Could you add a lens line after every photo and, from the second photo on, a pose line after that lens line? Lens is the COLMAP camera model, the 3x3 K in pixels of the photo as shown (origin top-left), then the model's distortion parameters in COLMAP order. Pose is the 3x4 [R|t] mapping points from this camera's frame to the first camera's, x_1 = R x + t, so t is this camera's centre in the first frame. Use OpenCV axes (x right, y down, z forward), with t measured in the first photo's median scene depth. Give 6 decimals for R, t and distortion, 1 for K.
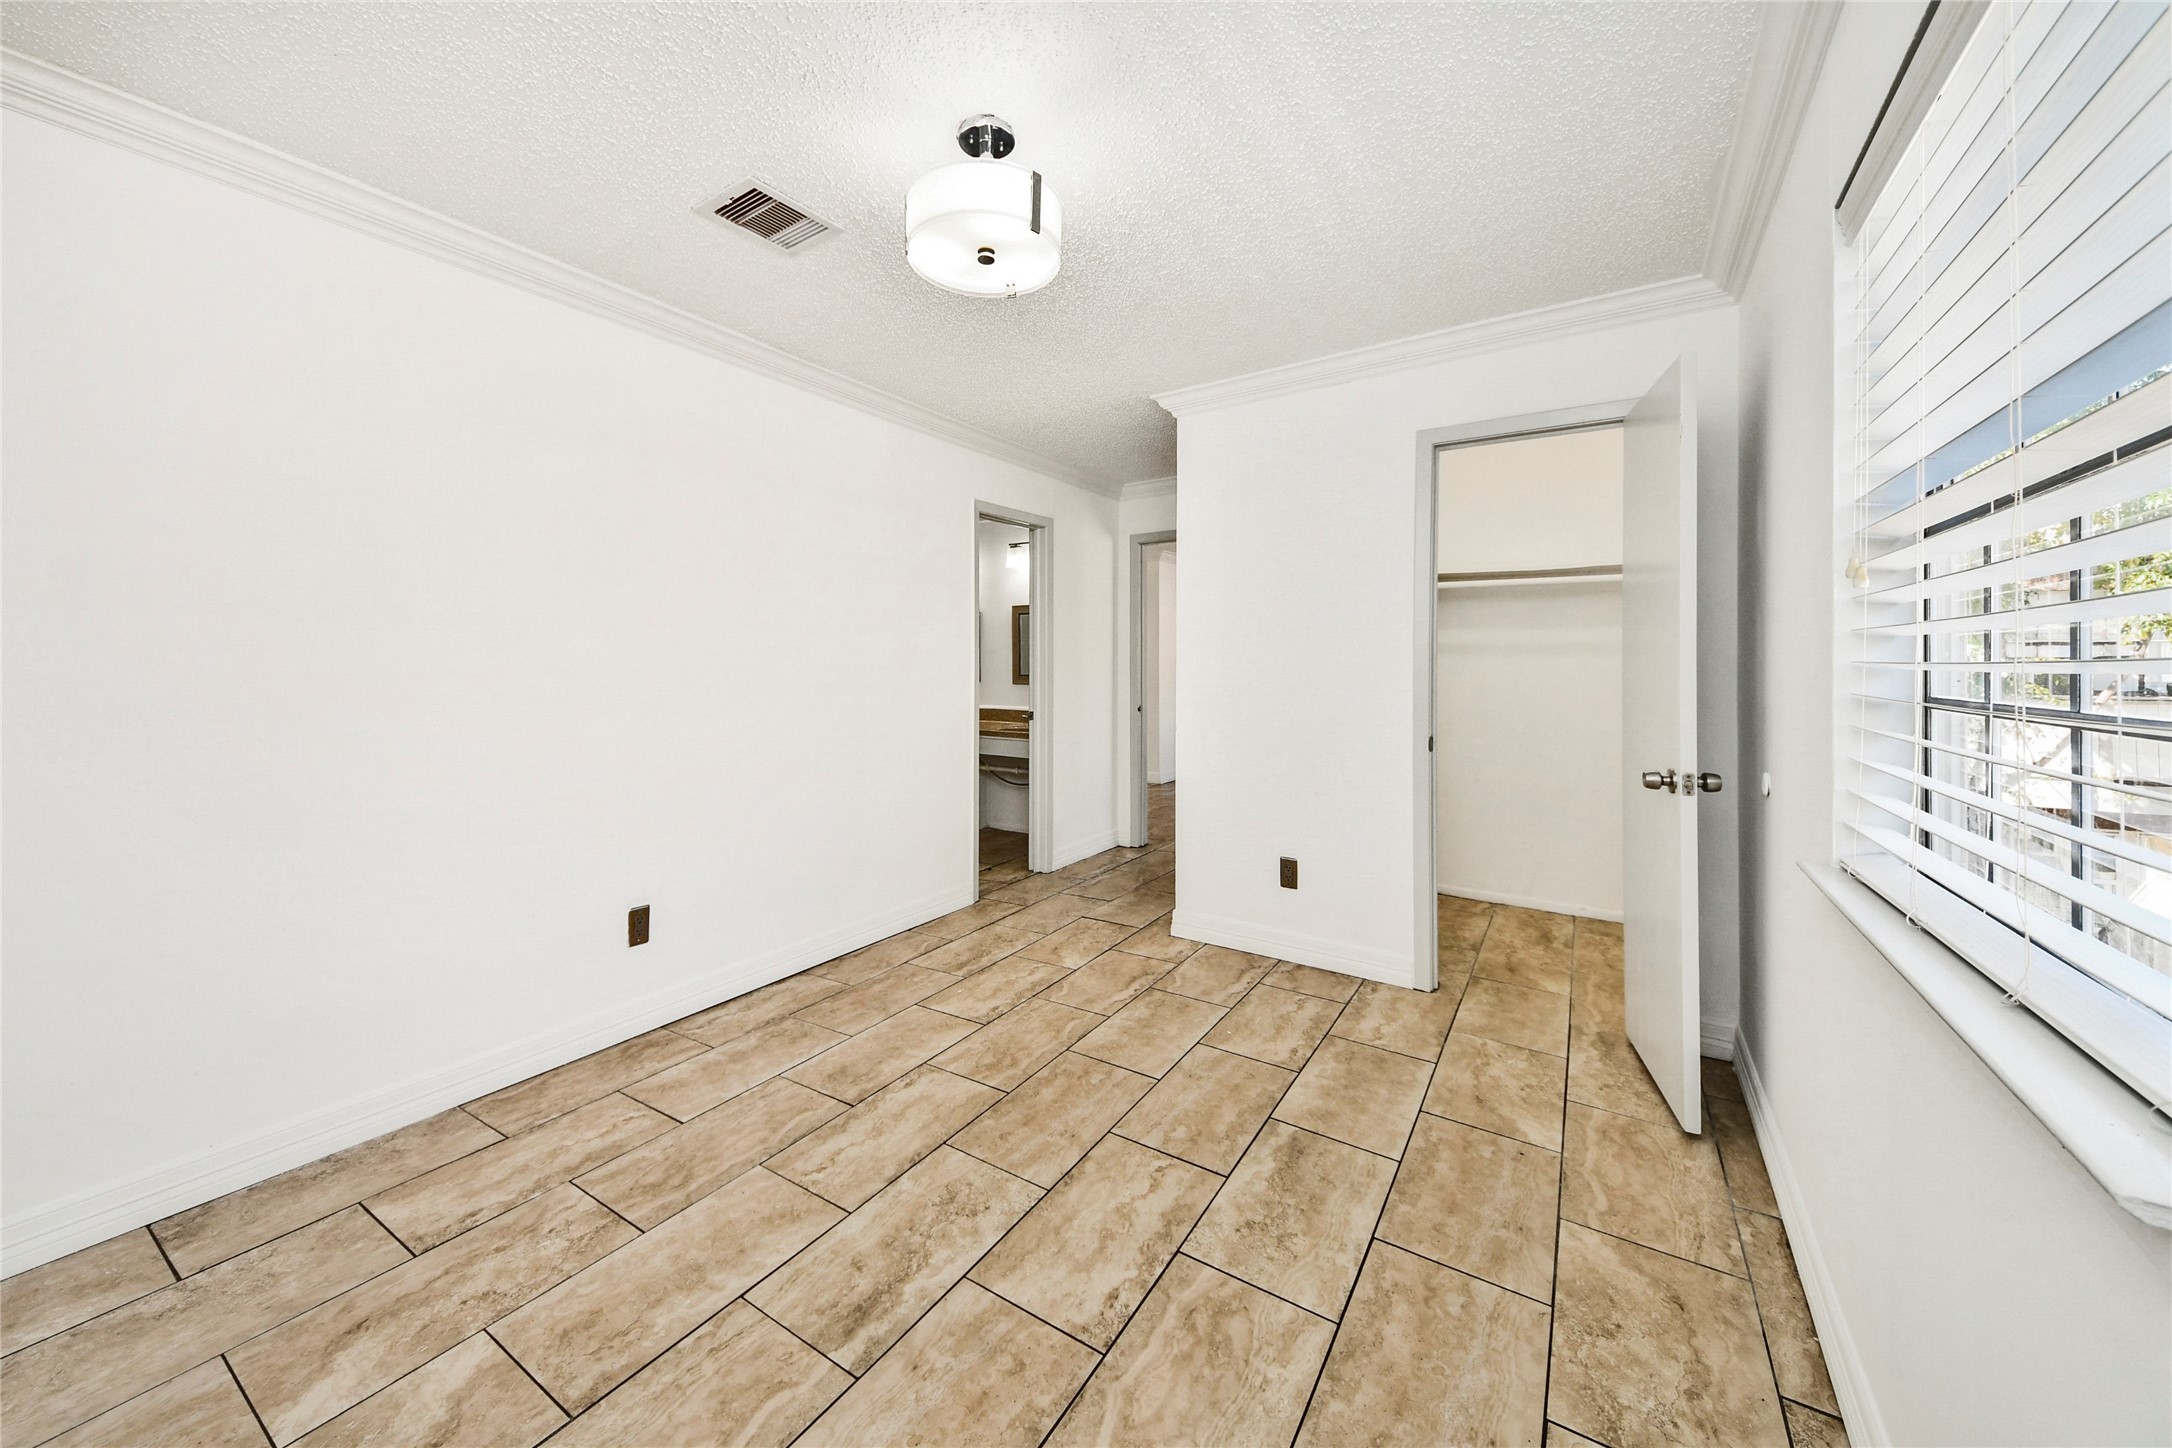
lens RADIAL K [[795.6, 0, 1082.2], [0, 795.6, 665.7], [0, 0, 1]] dist [0.068623, -0.029451]
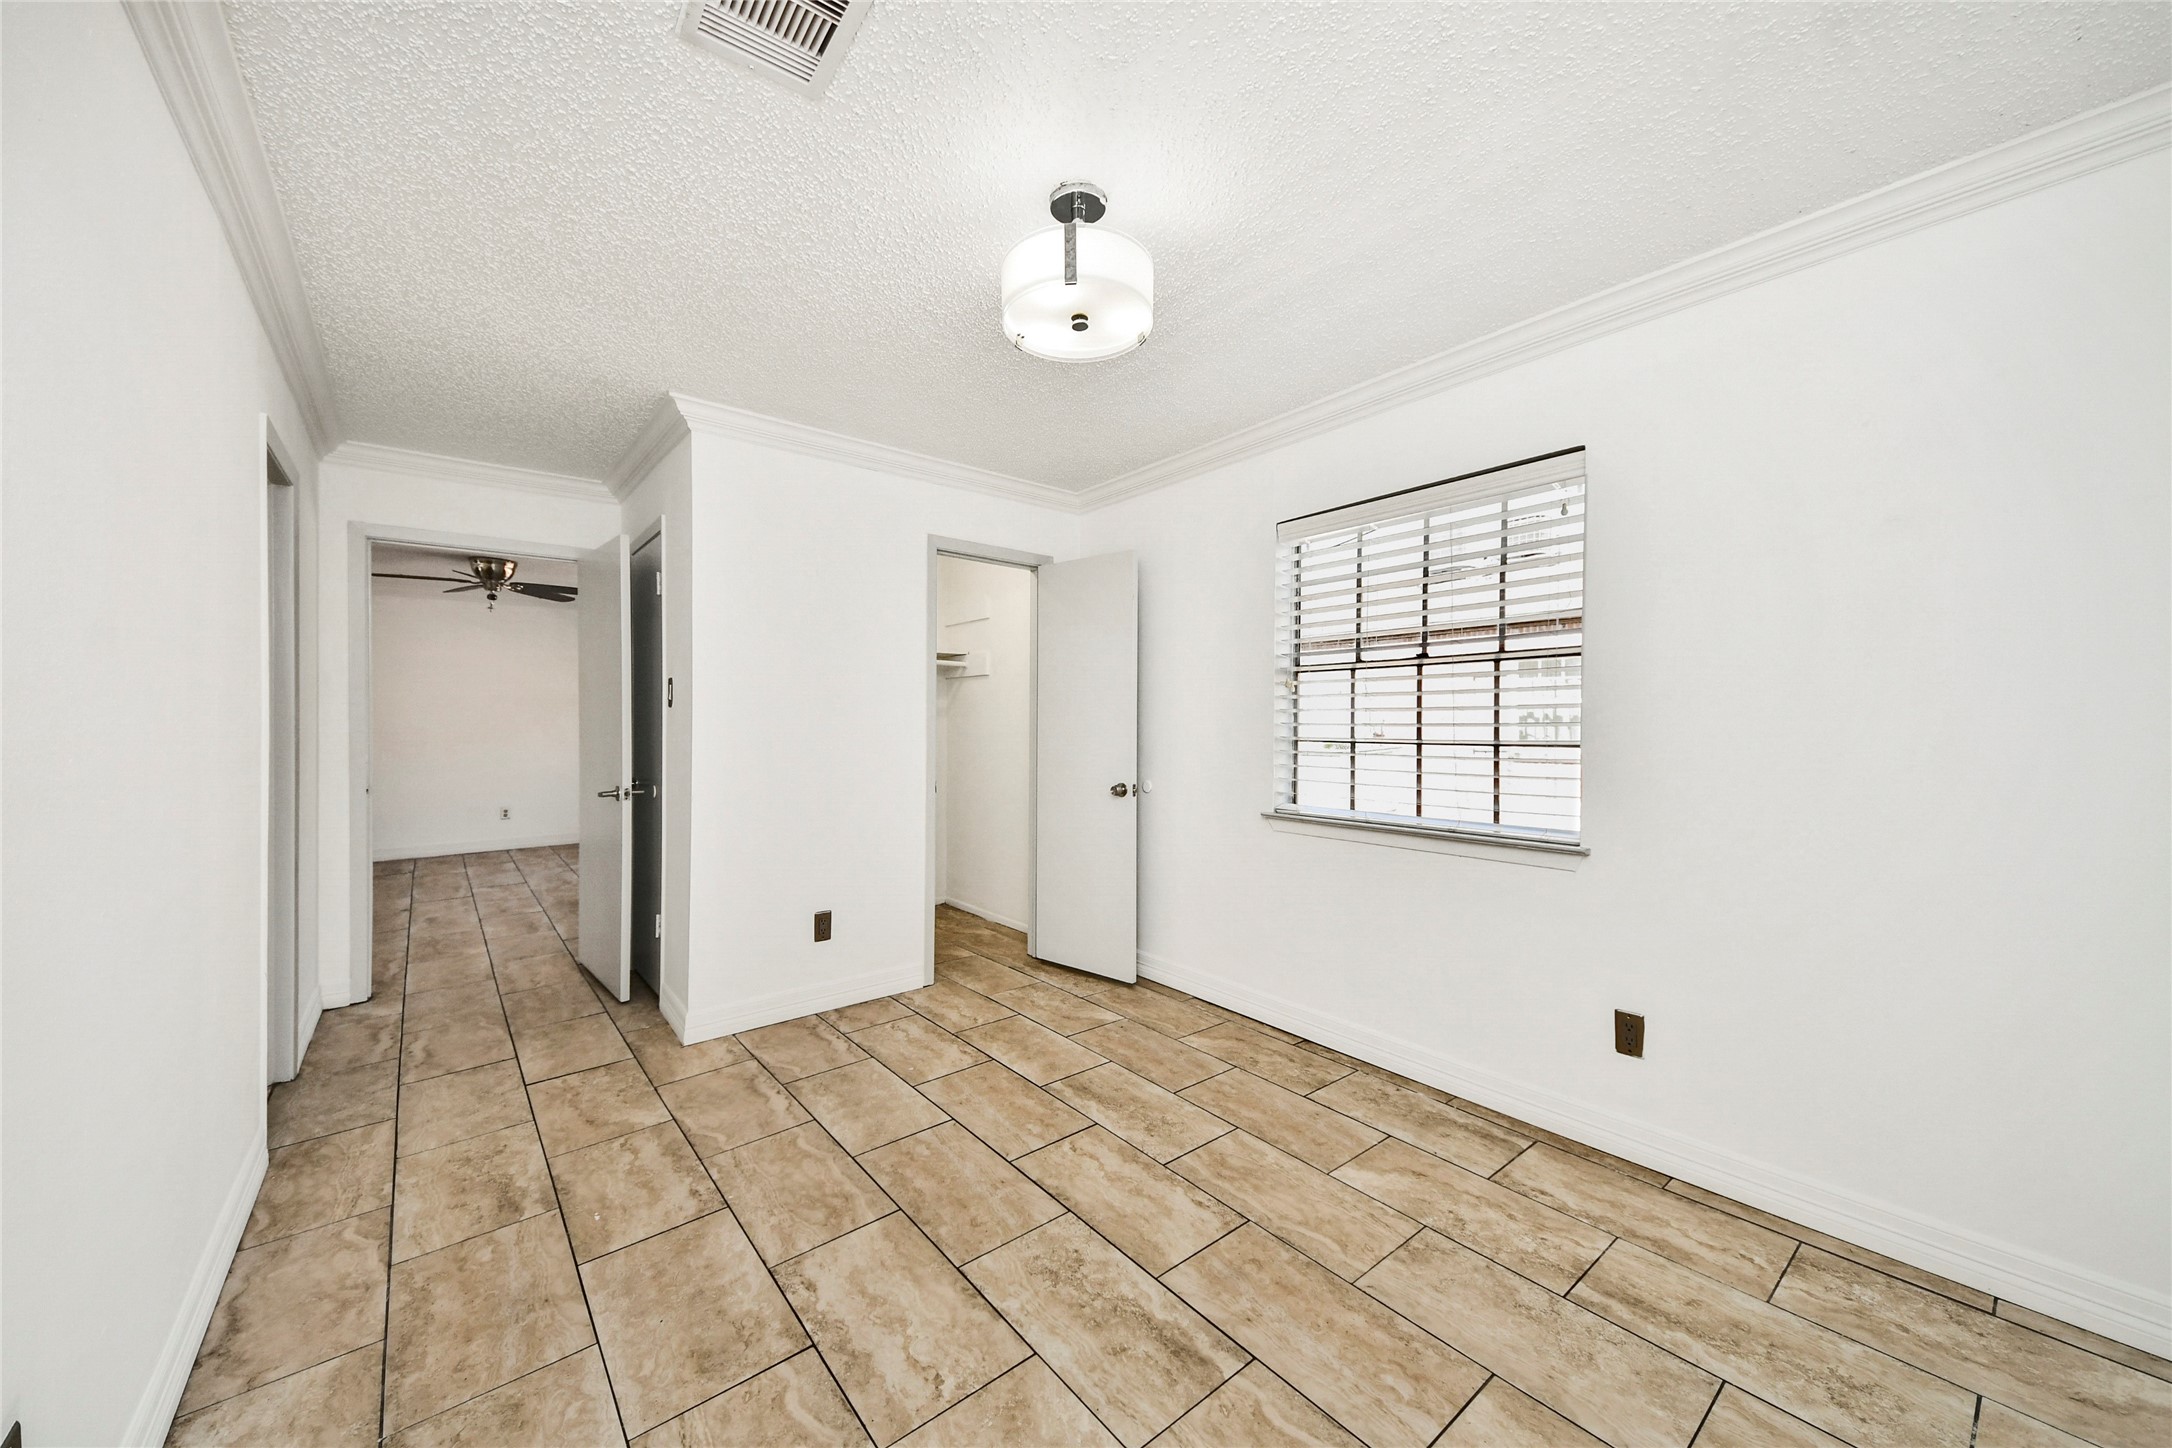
lens RADIAL K [[768.9, 0, 1072.4], [0, 768.9, 712.3], [0, 0, 1]] dist [0.063676, -0.025942]
pose [[0.318543, 0.008828, 0.947867, -0.914131], [0.002873, 0.999943, -0.010279, -0.008901], [-0.947904, 0.005997, 0.318500, 0.579723]]
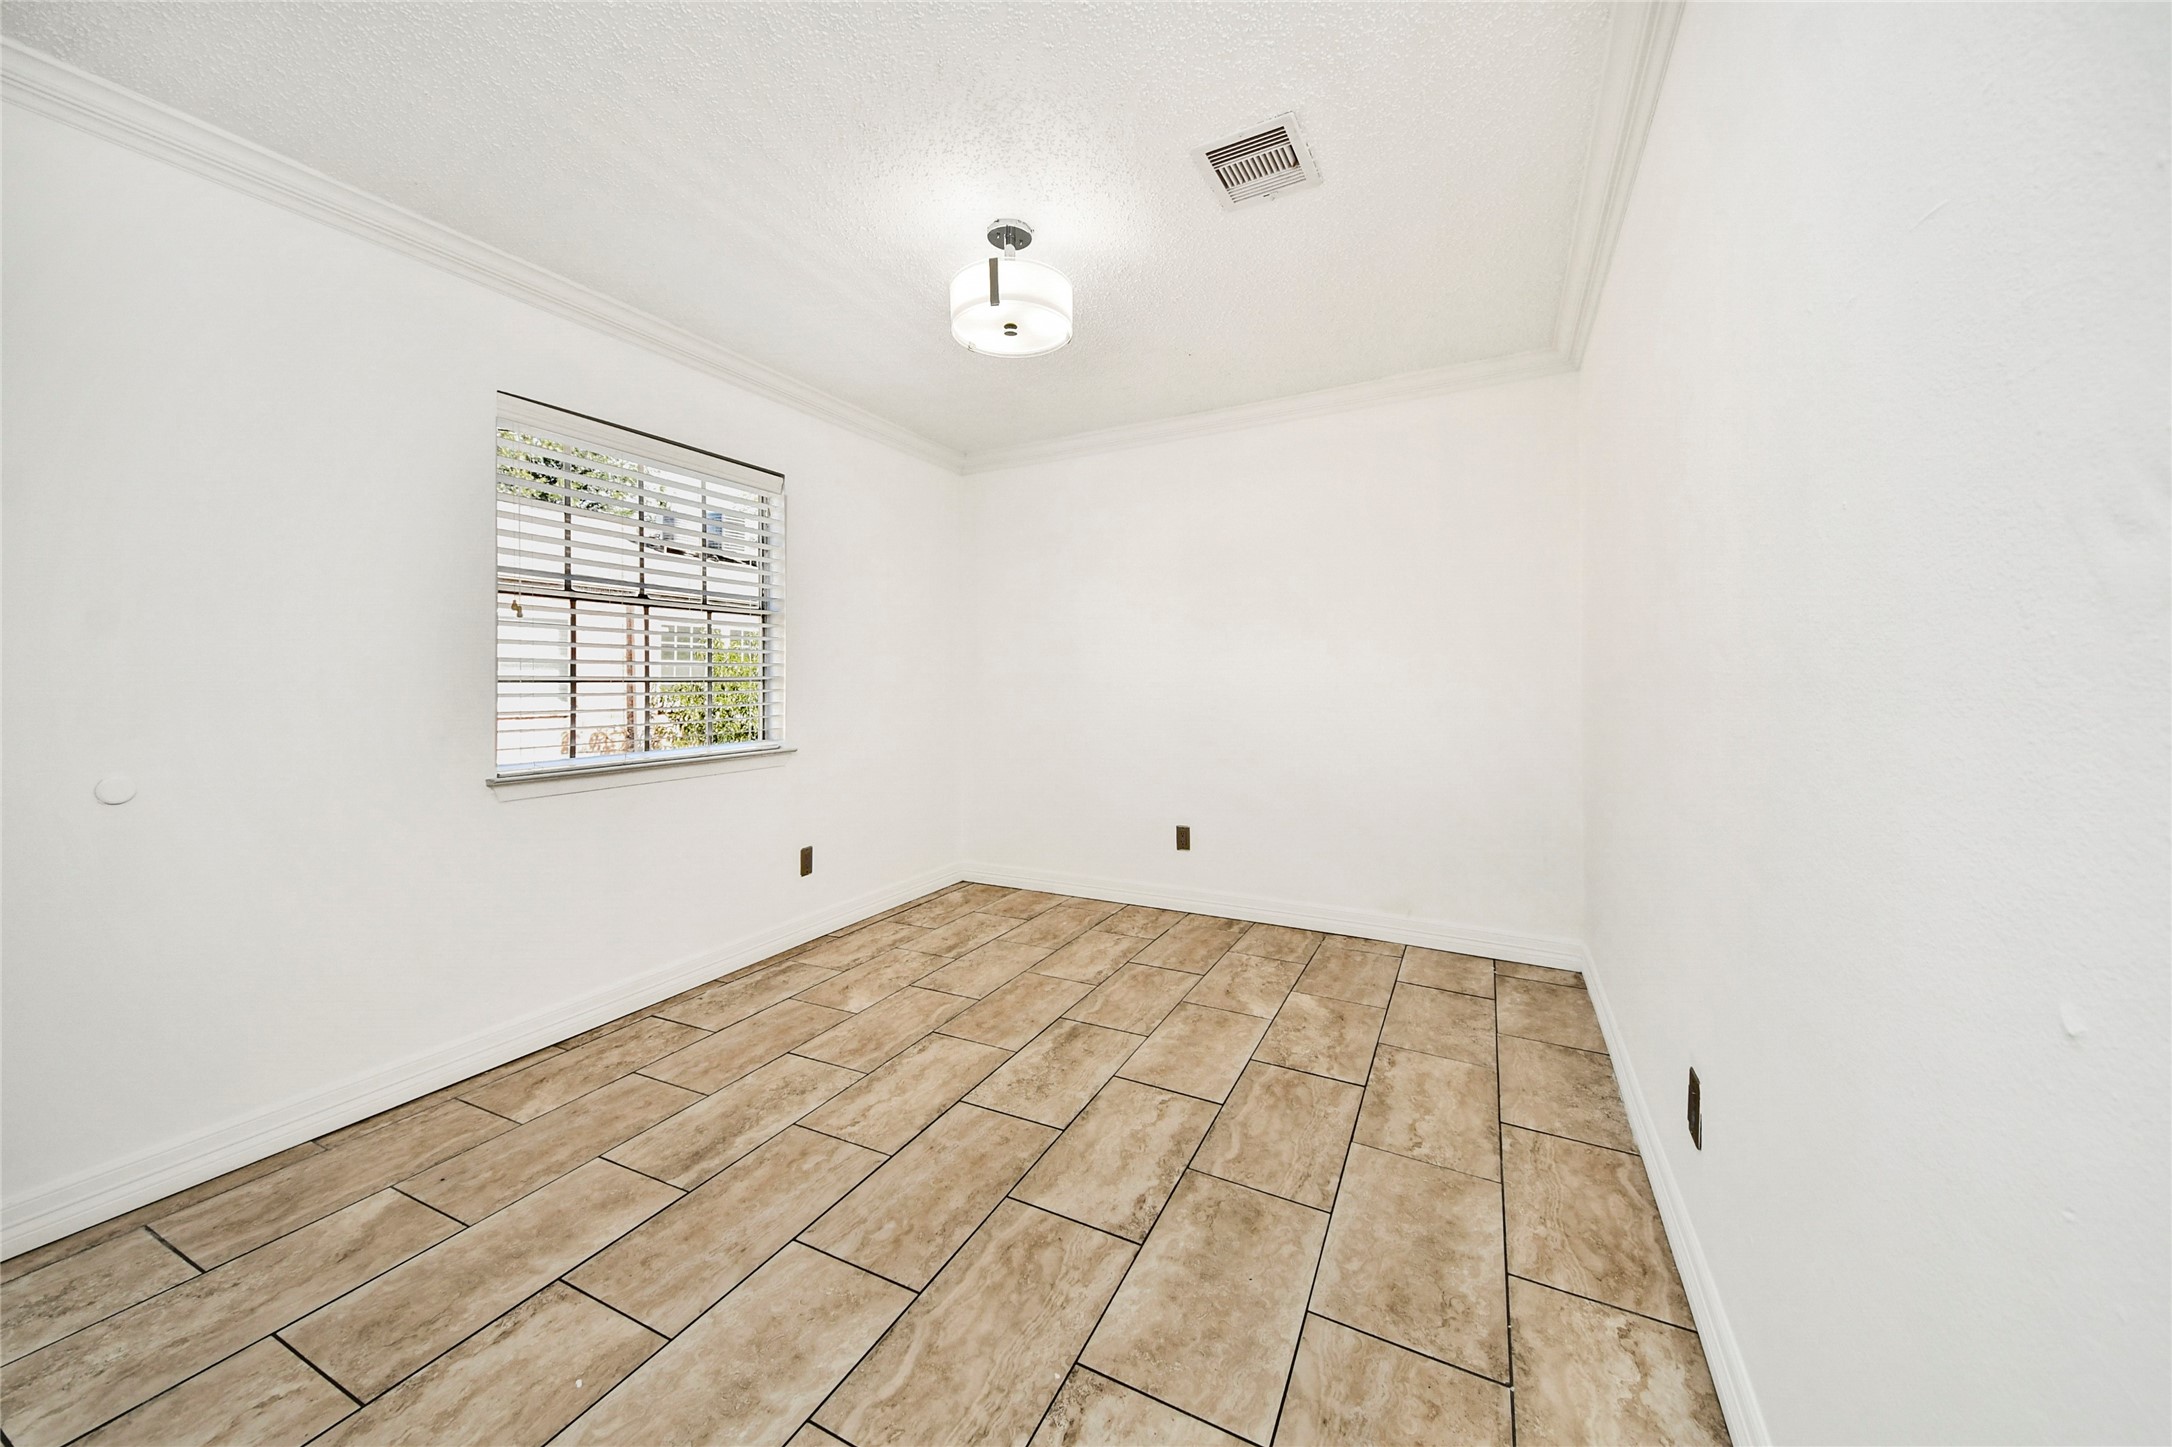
lens RADIAL K [[768.9, 0, 1072.4], [0, 768.9, 711.8], [0, 0, 1]] dist [0.063676, -0.025942]
pose [[-0.996813, 0.009638, -0.079183, -0.105003], [0.006325, 0.999098, 0.041979, 0.030697], [0.079516, 0.041344, -0.995976, 1.862187]]
